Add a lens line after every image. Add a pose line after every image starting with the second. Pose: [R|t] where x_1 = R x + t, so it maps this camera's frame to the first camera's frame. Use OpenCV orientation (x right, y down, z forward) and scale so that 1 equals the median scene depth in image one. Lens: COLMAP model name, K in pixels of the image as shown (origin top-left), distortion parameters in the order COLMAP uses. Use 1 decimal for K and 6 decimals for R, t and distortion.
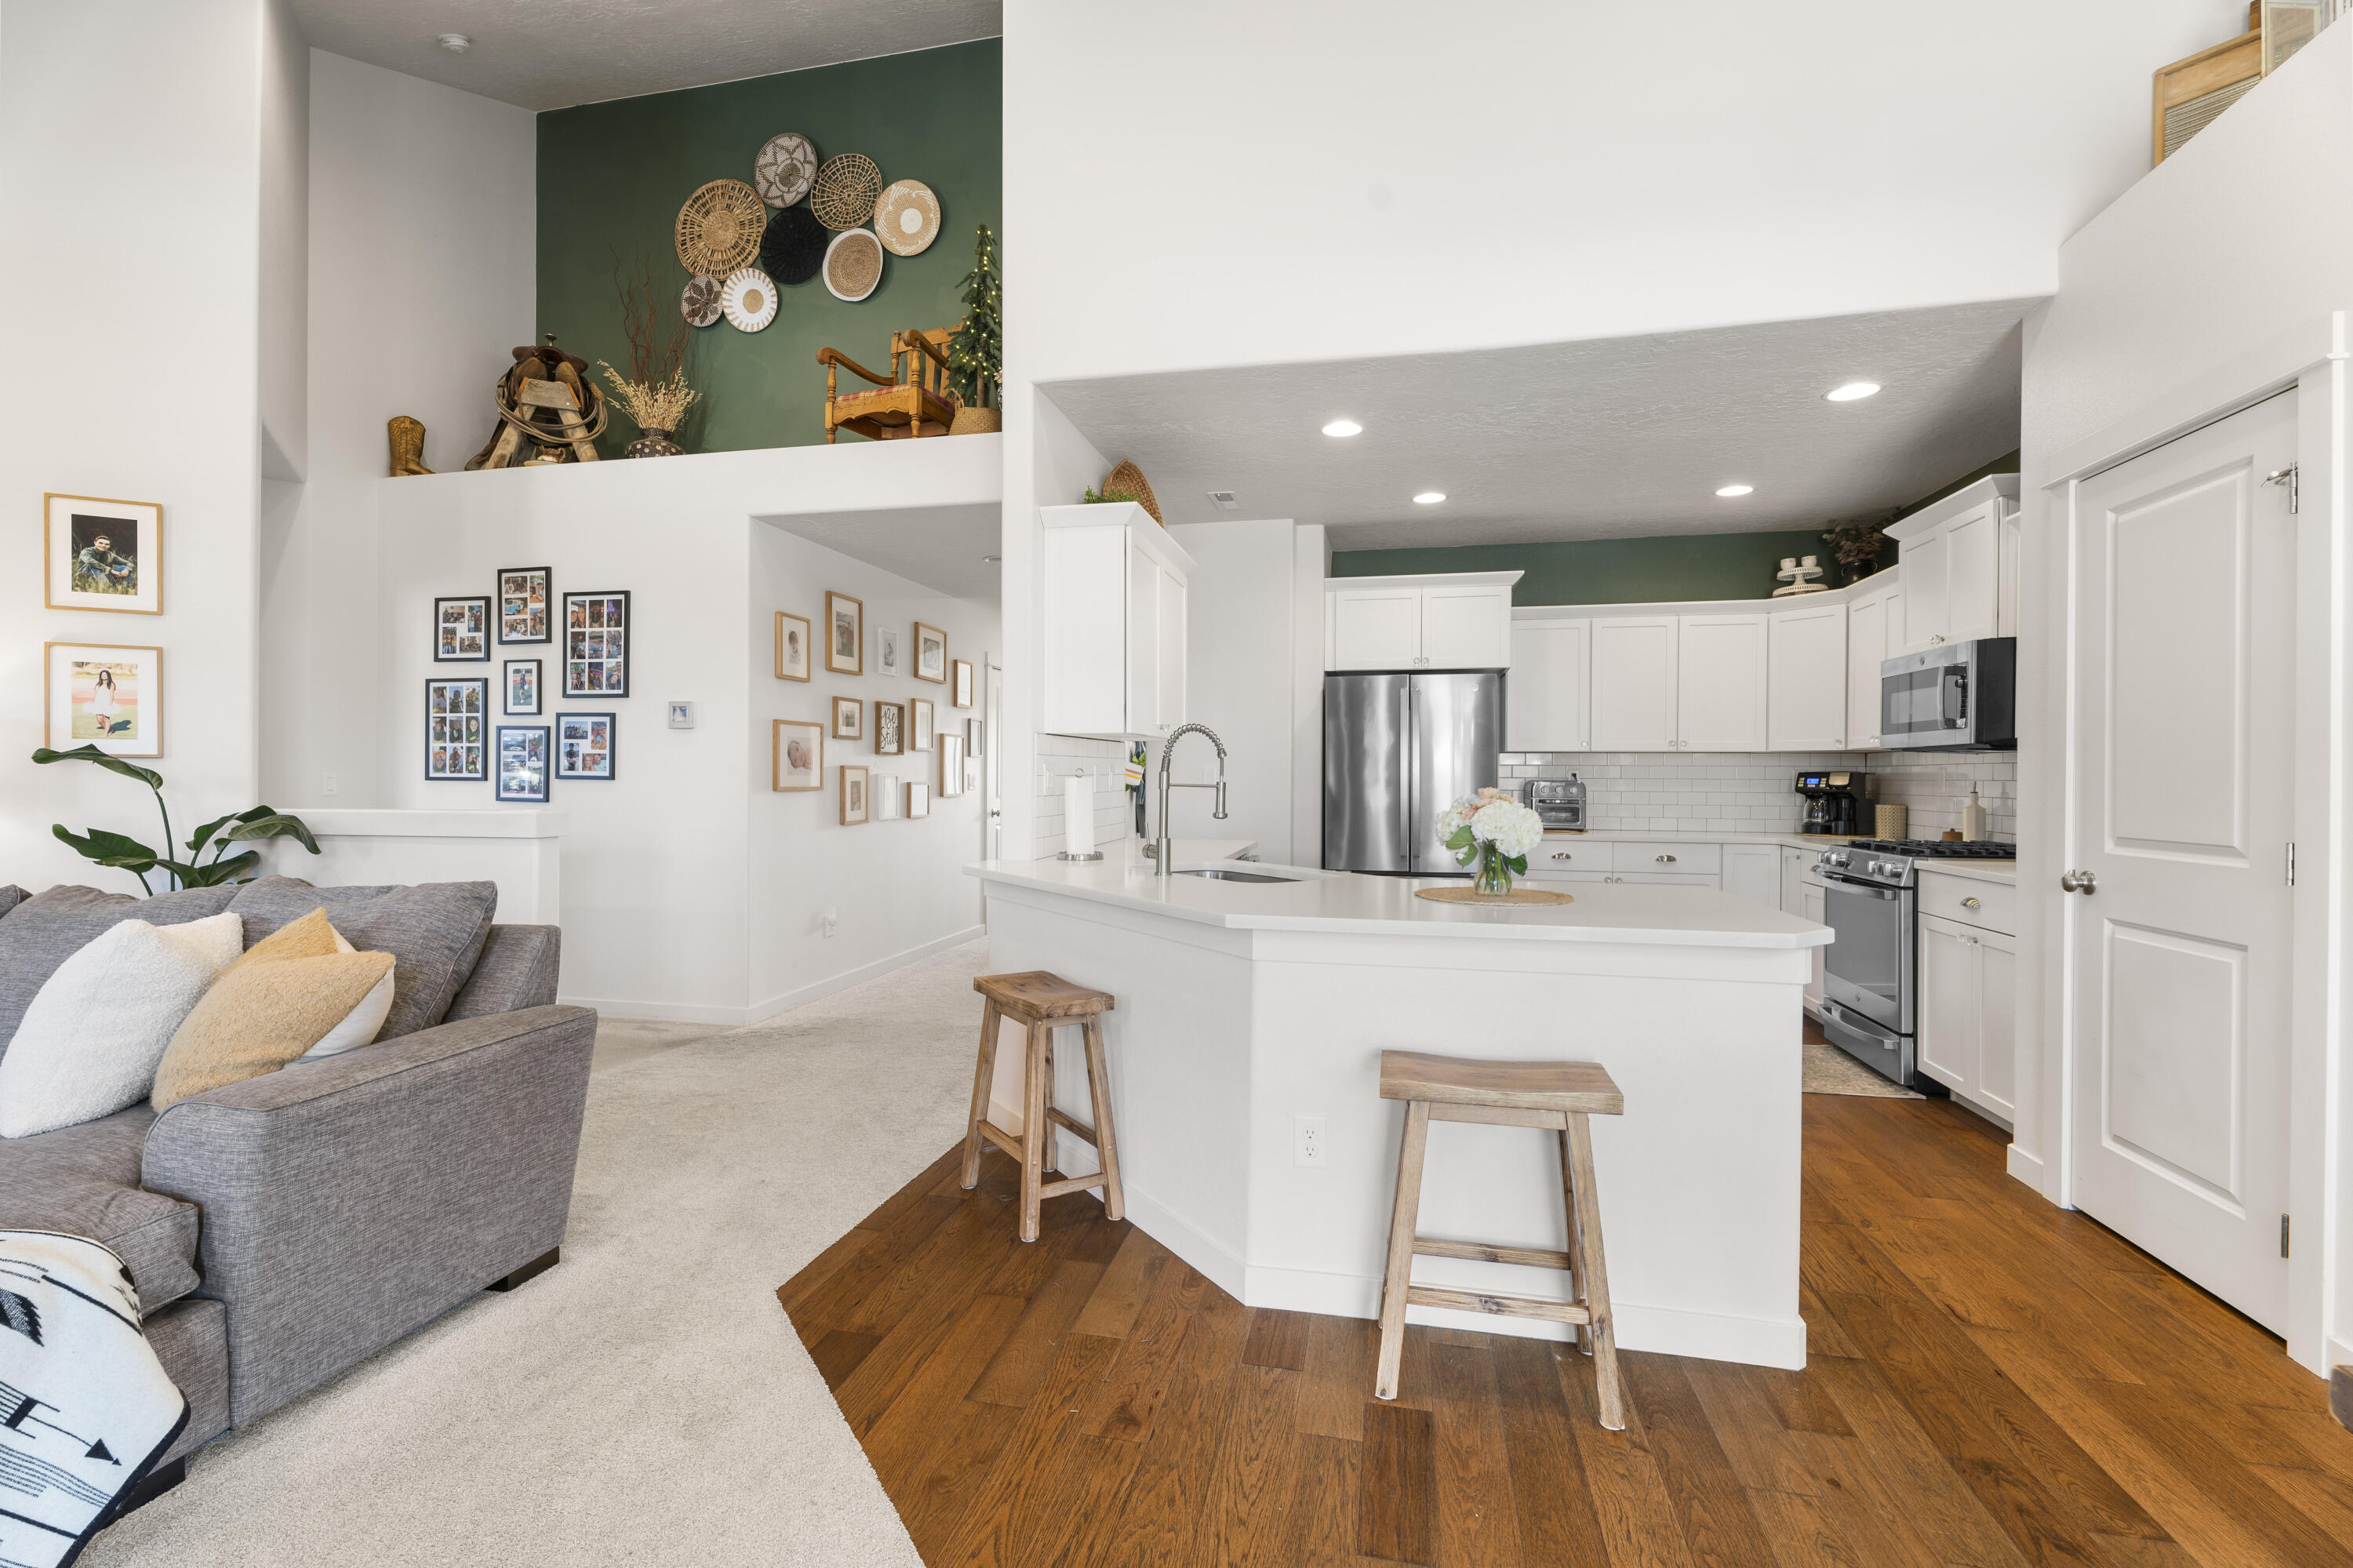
lens RADIAL K [[1059.4, 0, 1161.2], [0, 1059.4, 783.9], [0, 0, 1]] dist [-0.001072, 0.000176]
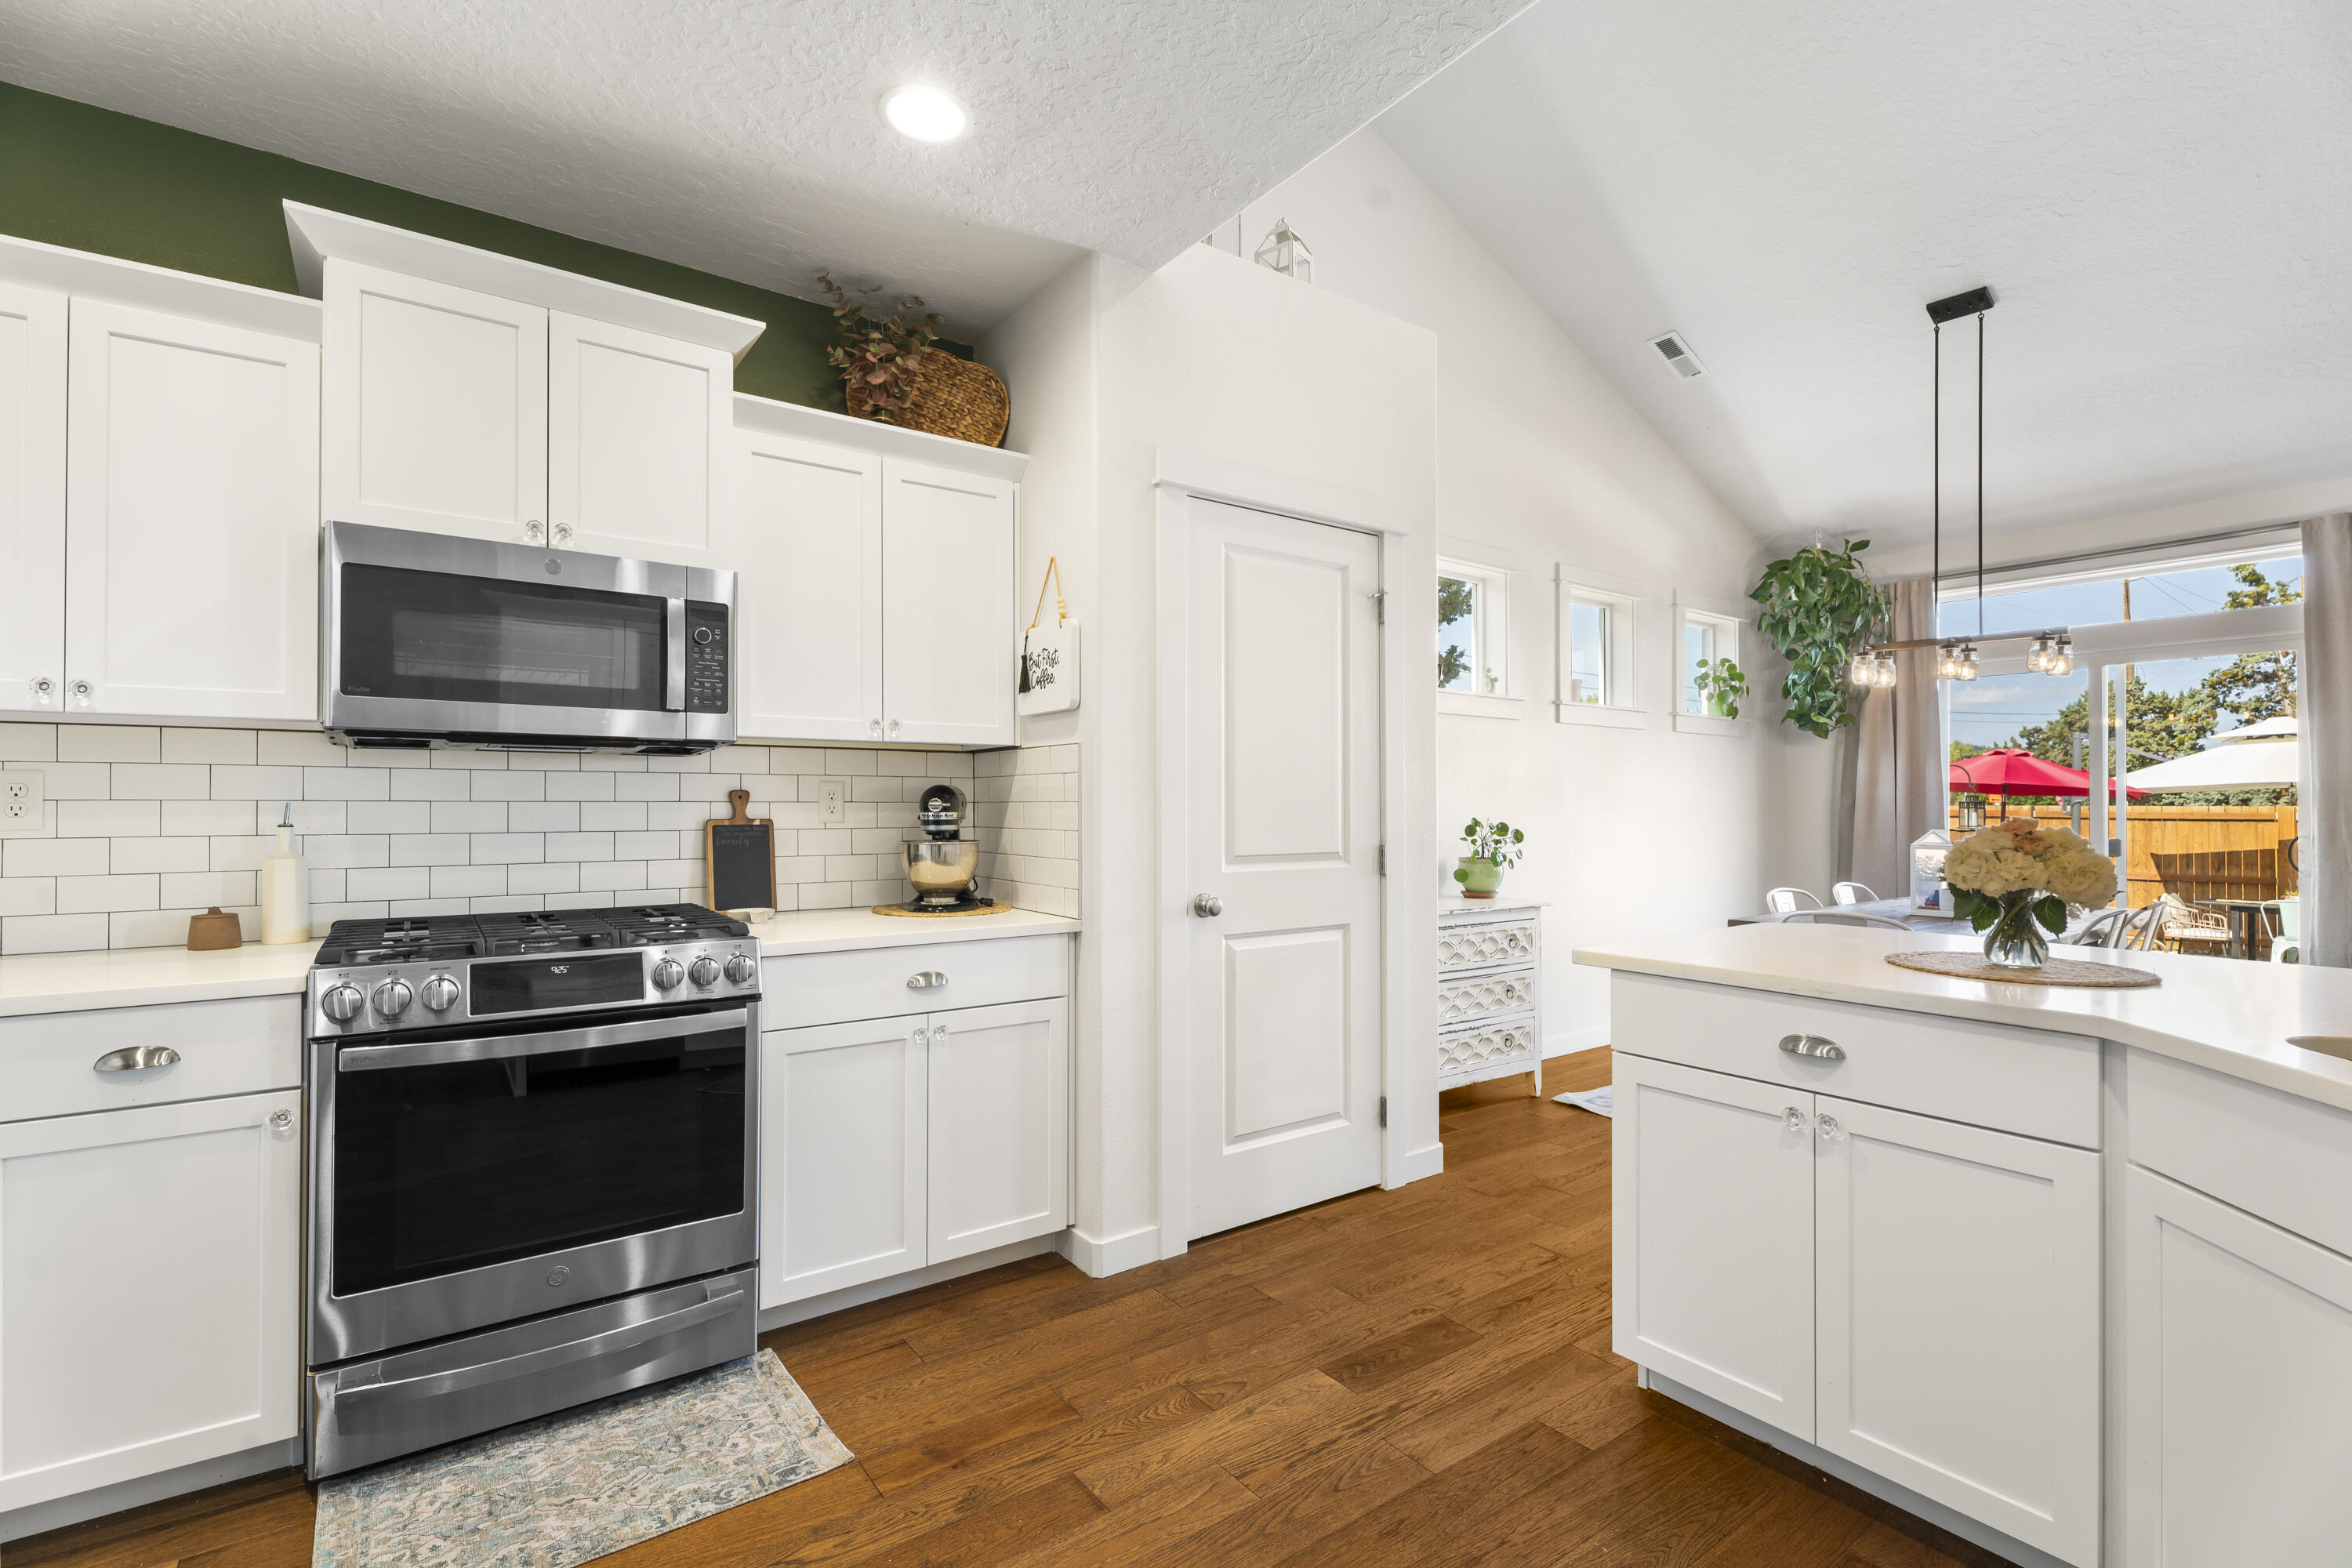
lens RADIAL K [[1043.6, 0, 1122.9], [0, 1043.6, 807.1], [0, 0, 1]] dist [-0.003691, -0.000256]
pose [[-0.734953, -0.002750, 0.678112, 0.187655], [0.000609, 0.999989, 0.004715, -0.002437], [-0.678117, 0.003878, -0.734943, 1.254011]]
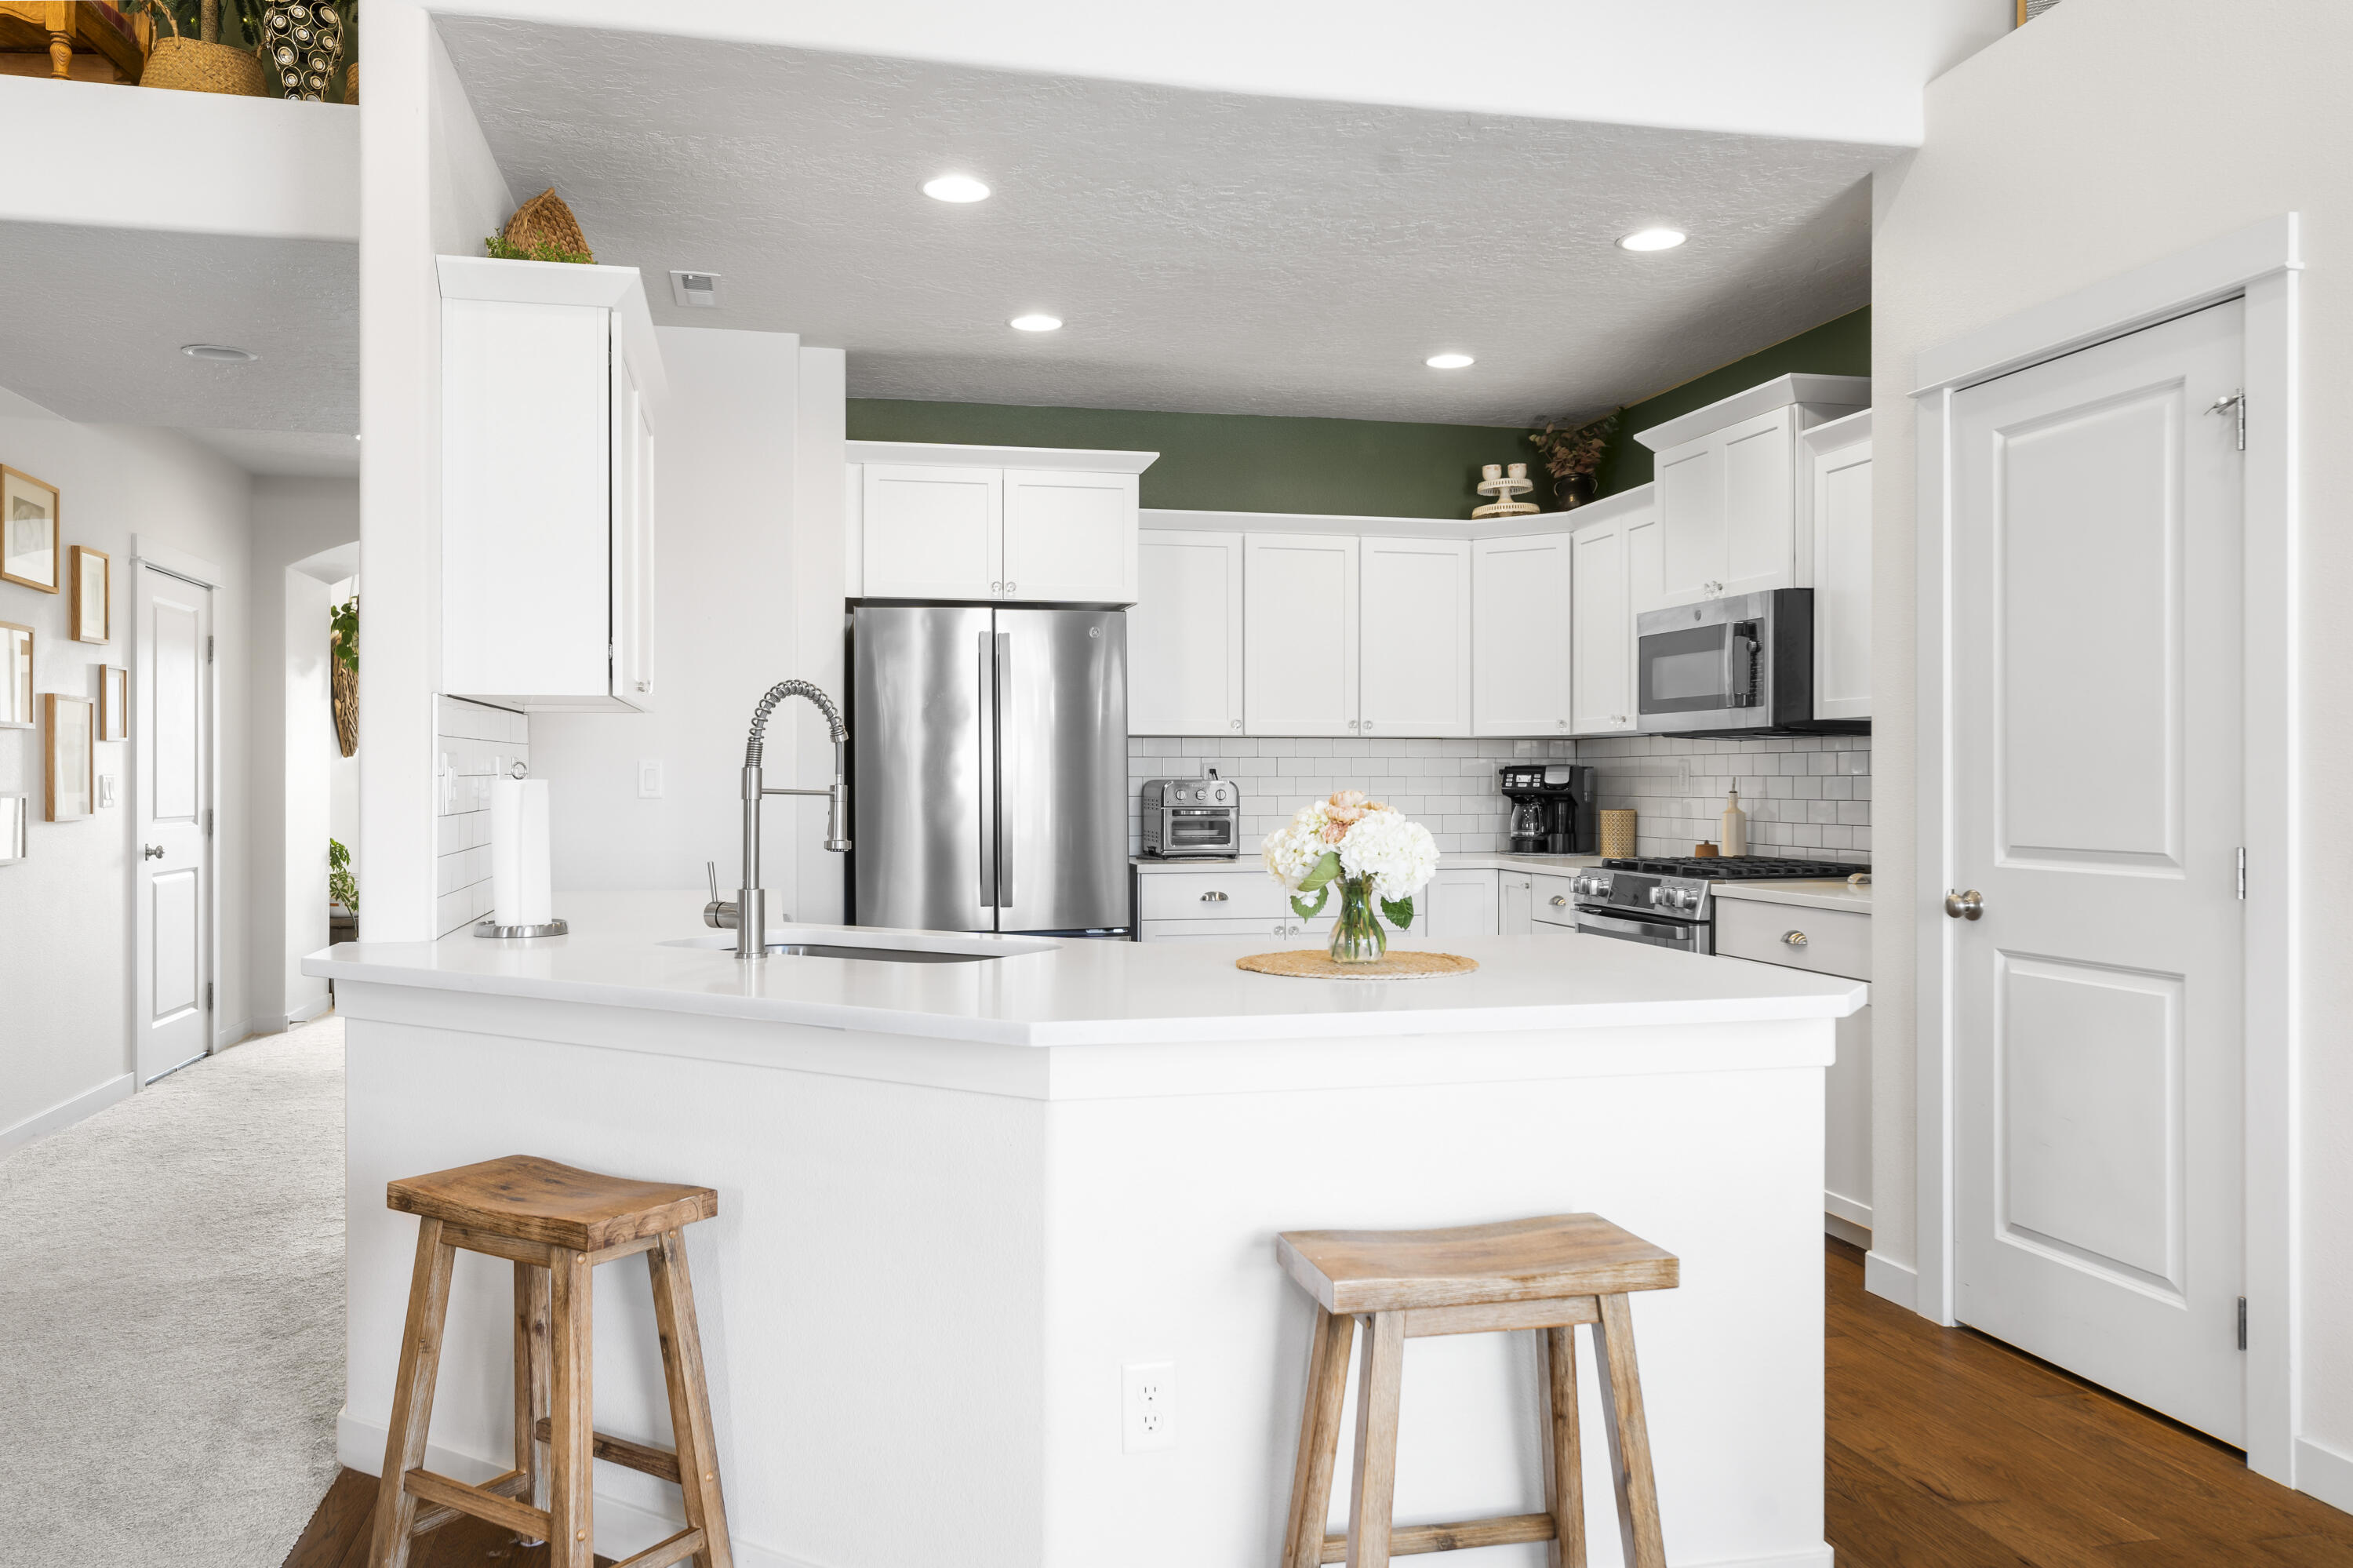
lens RADIAL K [[1717.3, 0, 1176.5], [0, 1717.3, 784.0], [0, 0, 1]] dist [-0.035195, 0.056956]
pose [[0.898093, -0.007563, 0.439740, -0.145435], [0.008820, 0.999961, -0.000815, -0.000110], [-0.439716, 0.004610, 0.898125, 0.088854]]
